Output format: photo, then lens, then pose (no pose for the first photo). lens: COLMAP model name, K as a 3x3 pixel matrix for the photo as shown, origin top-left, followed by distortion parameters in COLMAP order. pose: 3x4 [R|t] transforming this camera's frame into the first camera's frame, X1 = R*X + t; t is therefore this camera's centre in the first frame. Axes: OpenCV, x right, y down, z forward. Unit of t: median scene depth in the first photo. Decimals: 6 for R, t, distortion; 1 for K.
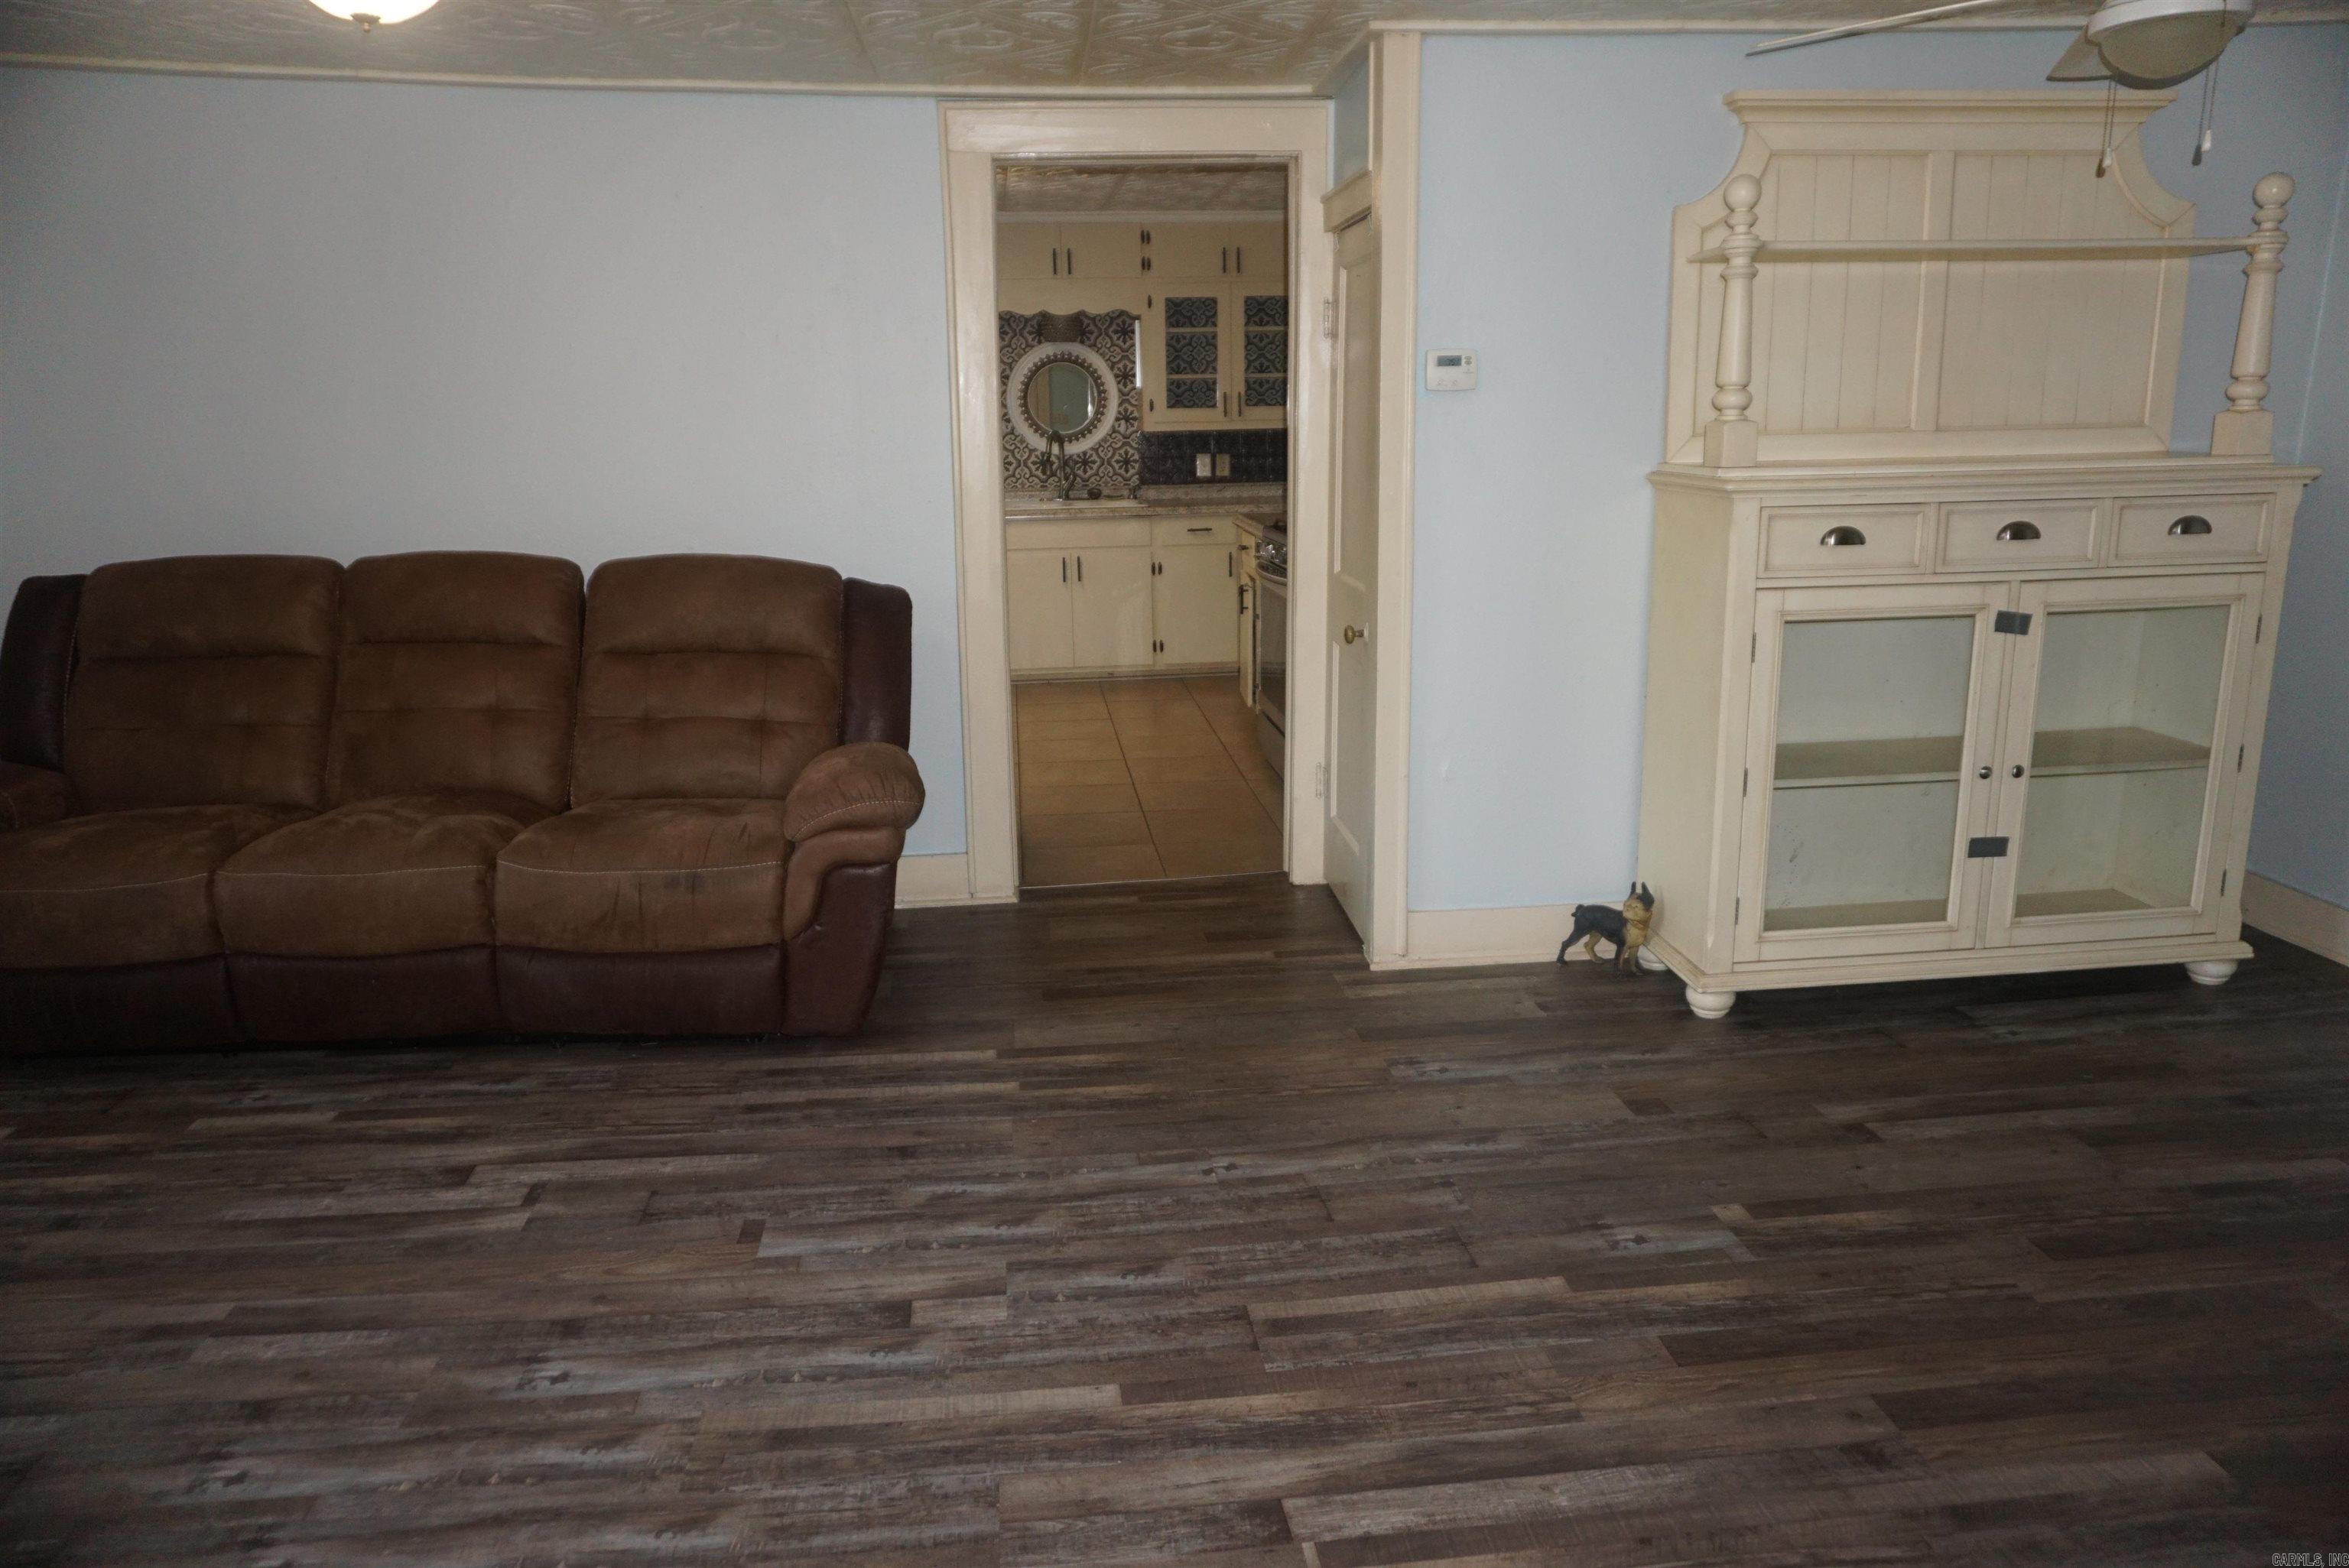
lens RADIAL K [[1561.7, 0, 1170.7], [0, 1561.7, 768.6], [0, 0, 1]] dist [-0.052326, 0.032517]
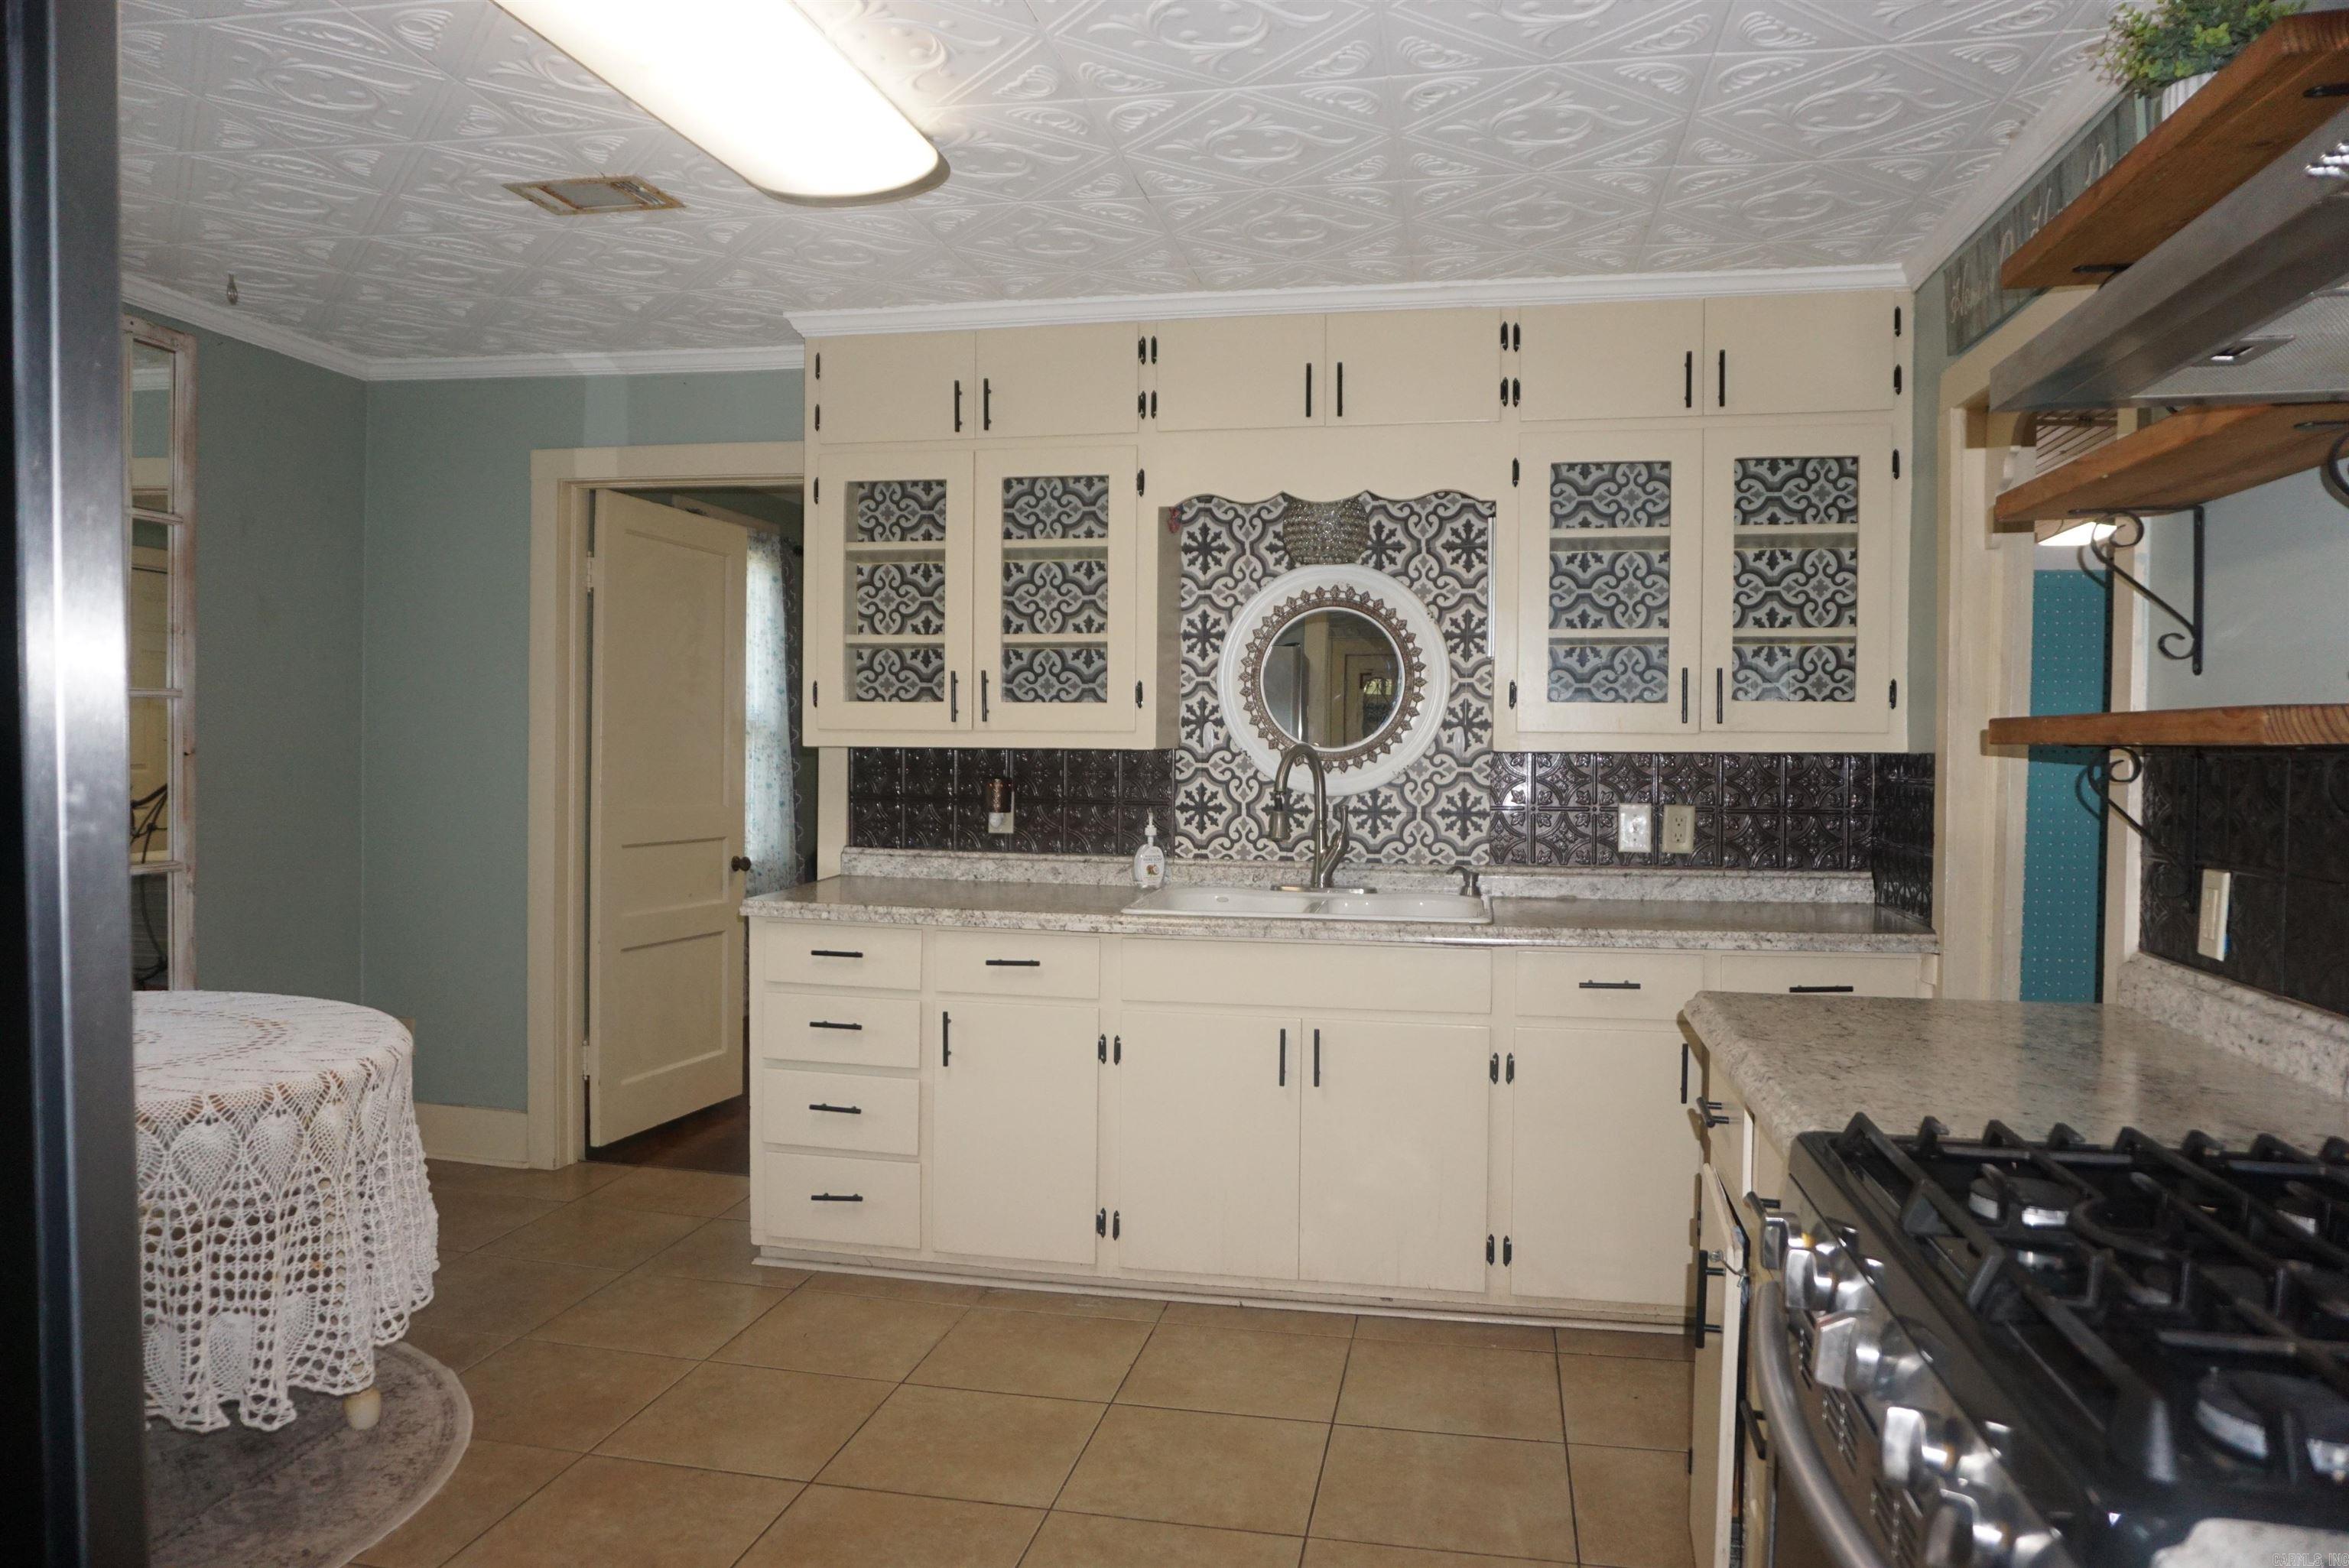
lens RADIAL K [[1561.7, 0, 1170.9], [0, 1561.7, 778.5], [0, 0, 1]] dist [-0.052326, 0.032517]
pose [[0.953195, 0.030370, -0.300827, 0.029288], [-0.089695, 0.978558, -0.185418, -0.115450], [0.288746, 0.203722, 0.935480, 0.548832]]
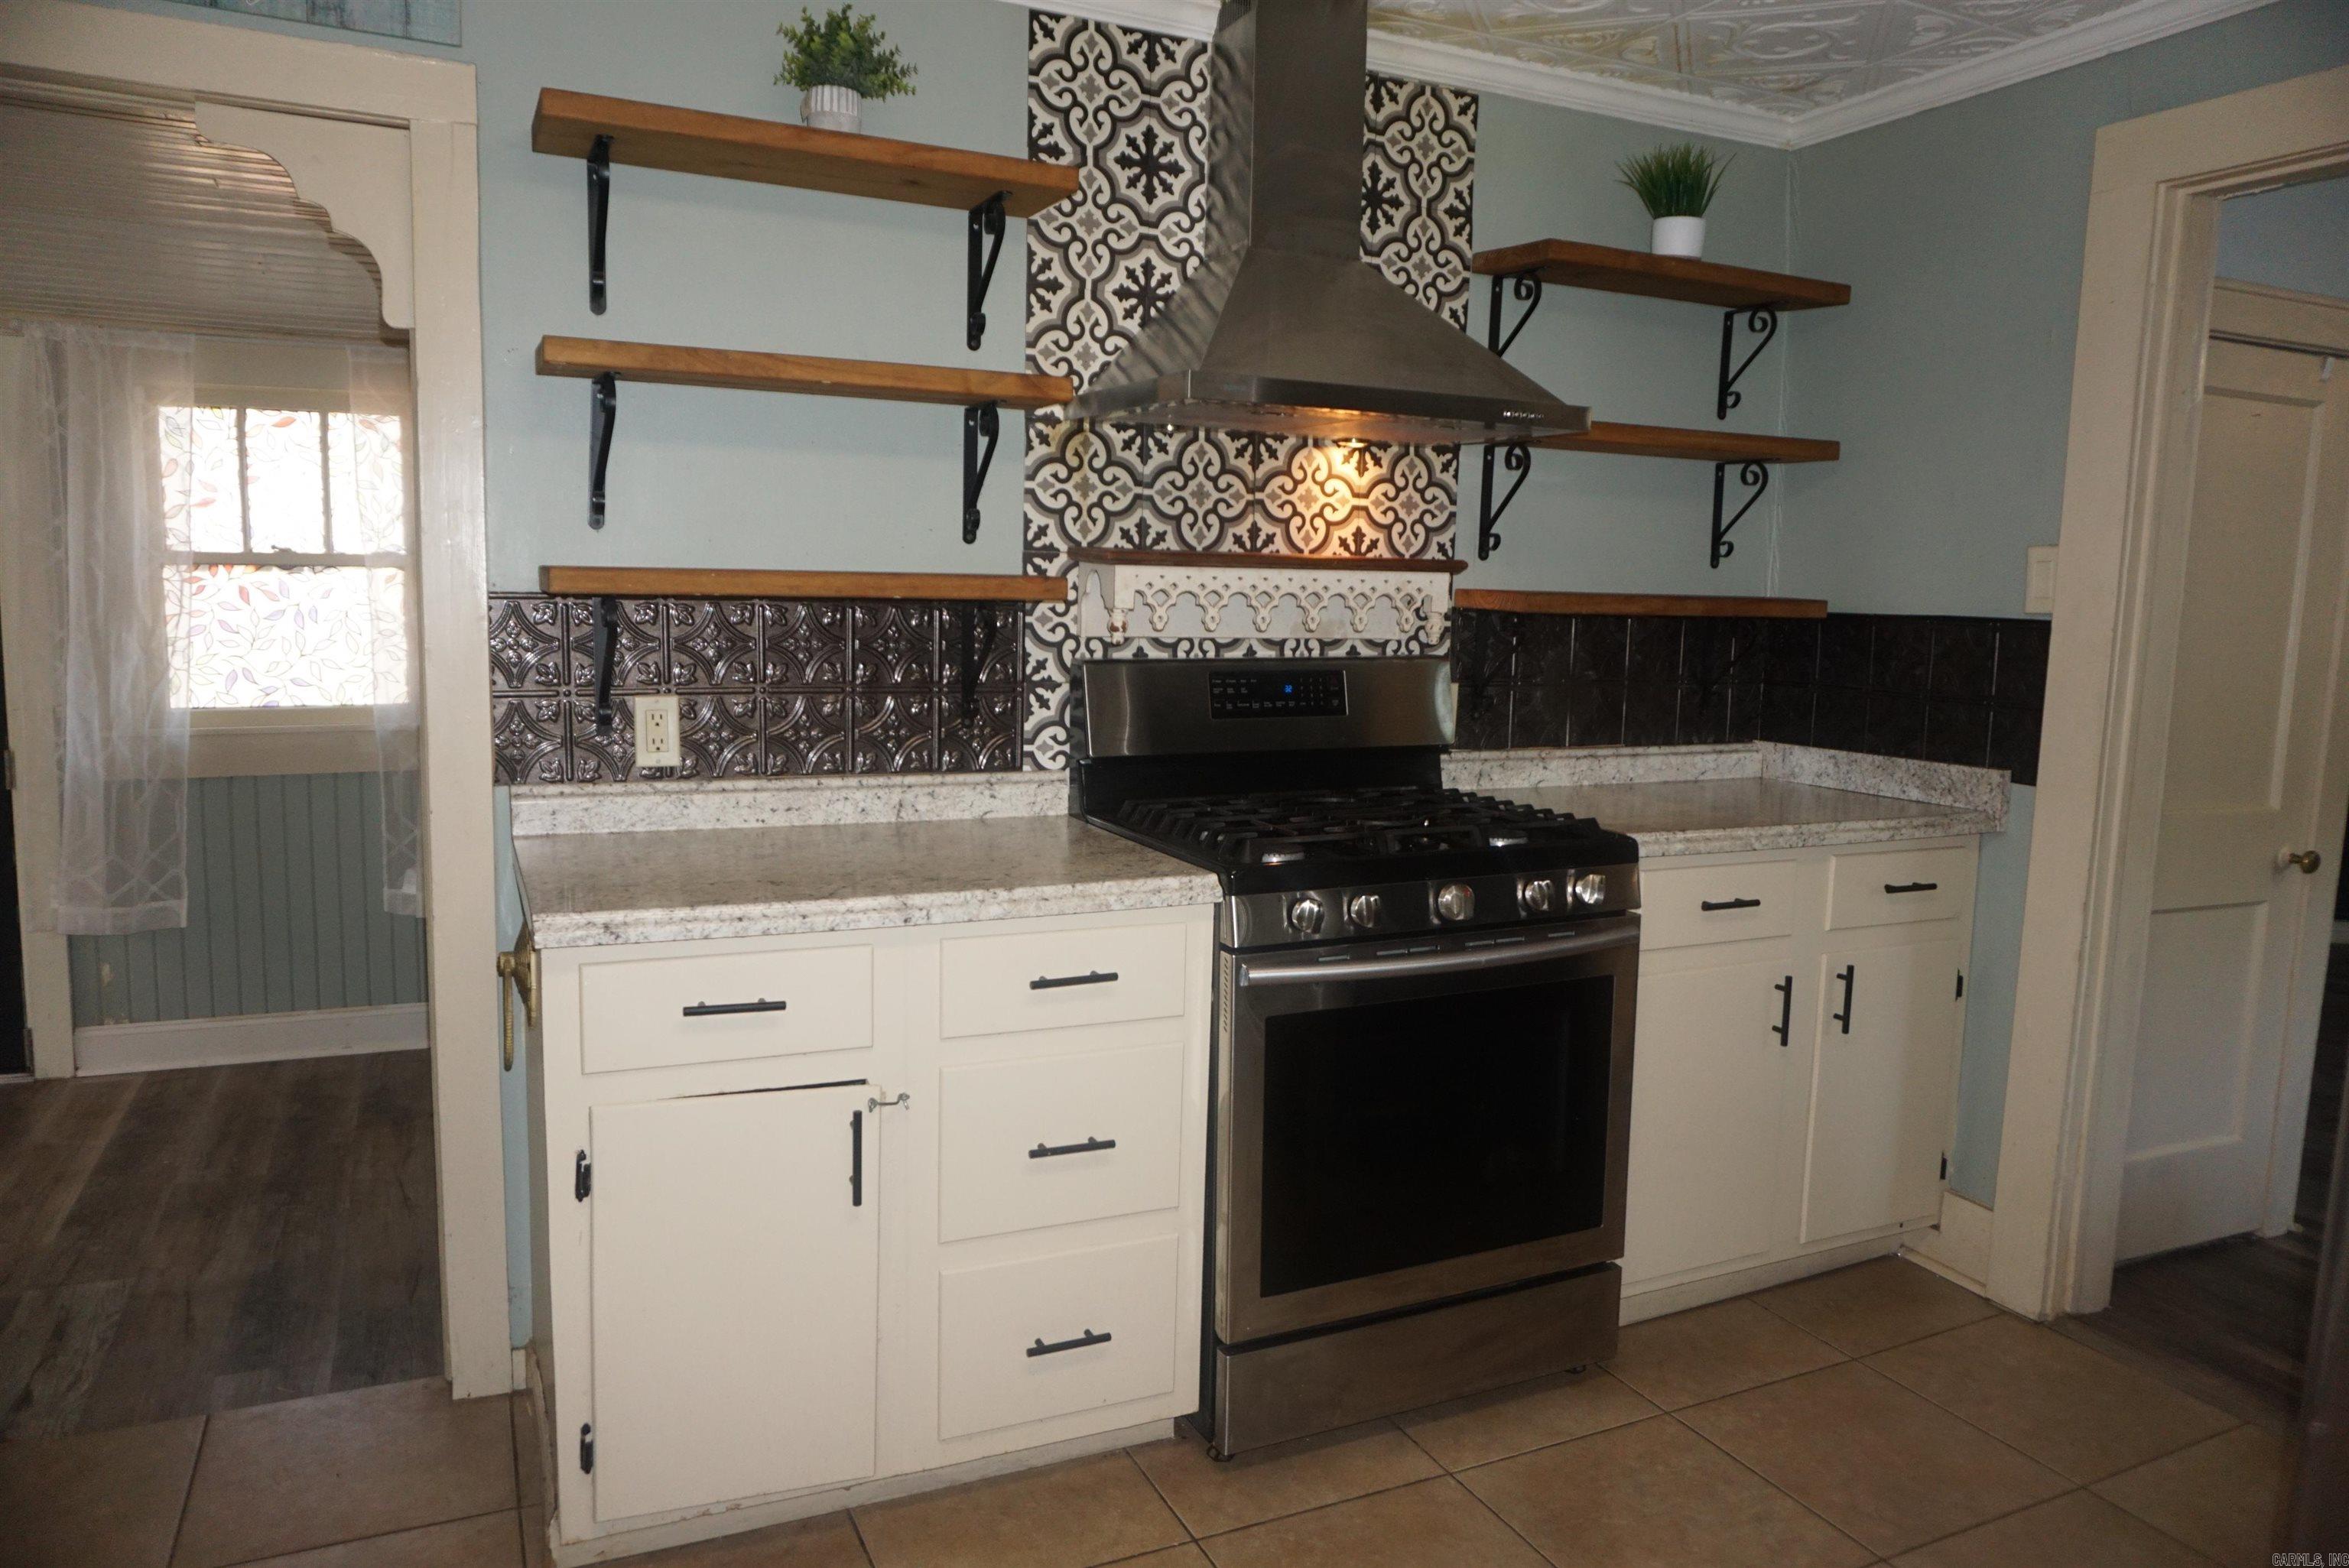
lens RADIAL K [[1561.7, 0, 1175.9], [0, 1561.7, 778.2], [0, 0, 1]] dist [-0.052326, 0.032517]
pose [[-0.321914, -0.116763, 0.939541, -0.202805], [0.192001, 0.963694, 0.185550, -0.181901], [-0.927096, 0.240124, -0.287808, 0.825203]]
